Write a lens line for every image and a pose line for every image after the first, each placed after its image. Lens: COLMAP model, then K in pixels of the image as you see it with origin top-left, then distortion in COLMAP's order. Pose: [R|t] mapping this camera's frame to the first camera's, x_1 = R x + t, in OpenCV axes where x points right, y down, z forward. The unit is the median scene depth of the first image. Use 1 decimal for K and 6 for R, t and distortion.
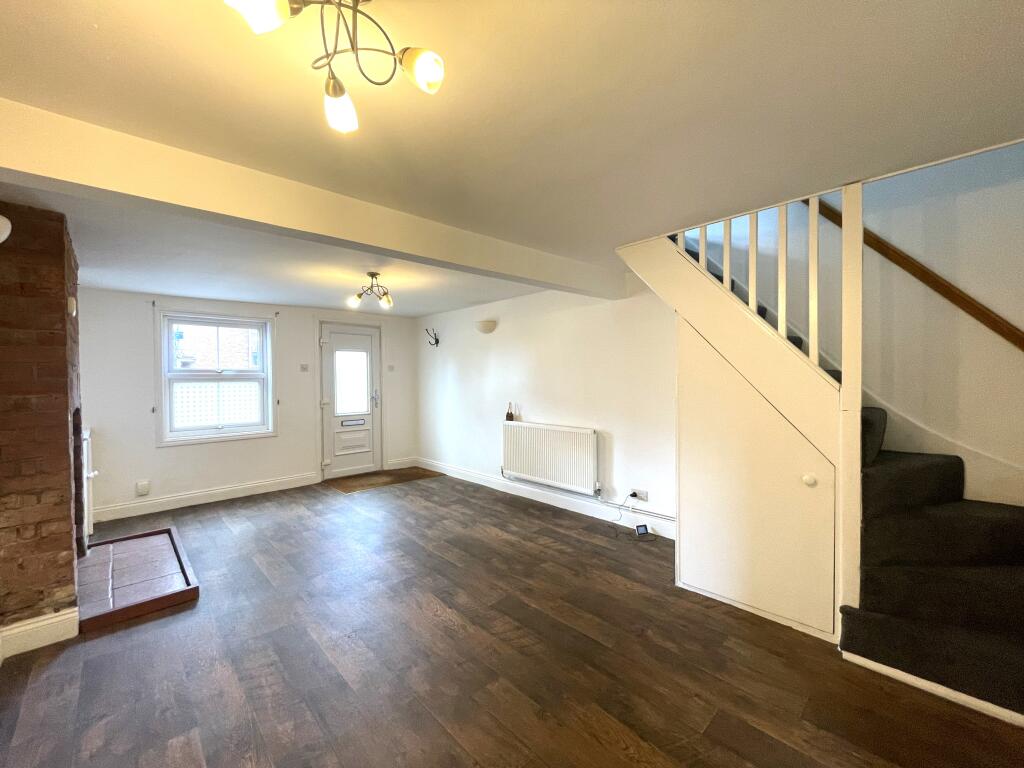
lens RADIAL K [[413.9, 0, 512.0], [0, 413.9, 384.0], [0, 0, 1]] dist [0.001497, 0.000236]
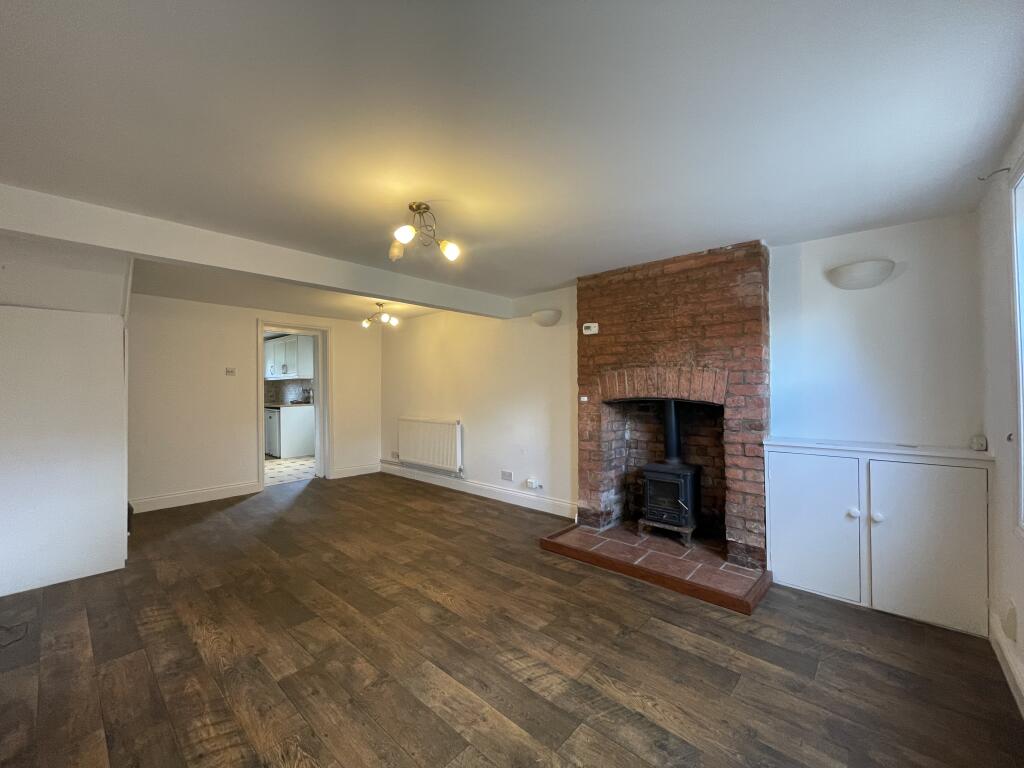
lens RADIAL K [[413.9, 0, 512.0], [0, 413.9, 384.0], [0, 0, 1]] dist [0.001497, 0.000236]
pose [[-0.996810, 0.017494, -0.077875, -0.414070], [0.016486, 0.999772, 0.013565, -0.003009], [0.078095, 0.012238, -0.996871, 1.606206]]
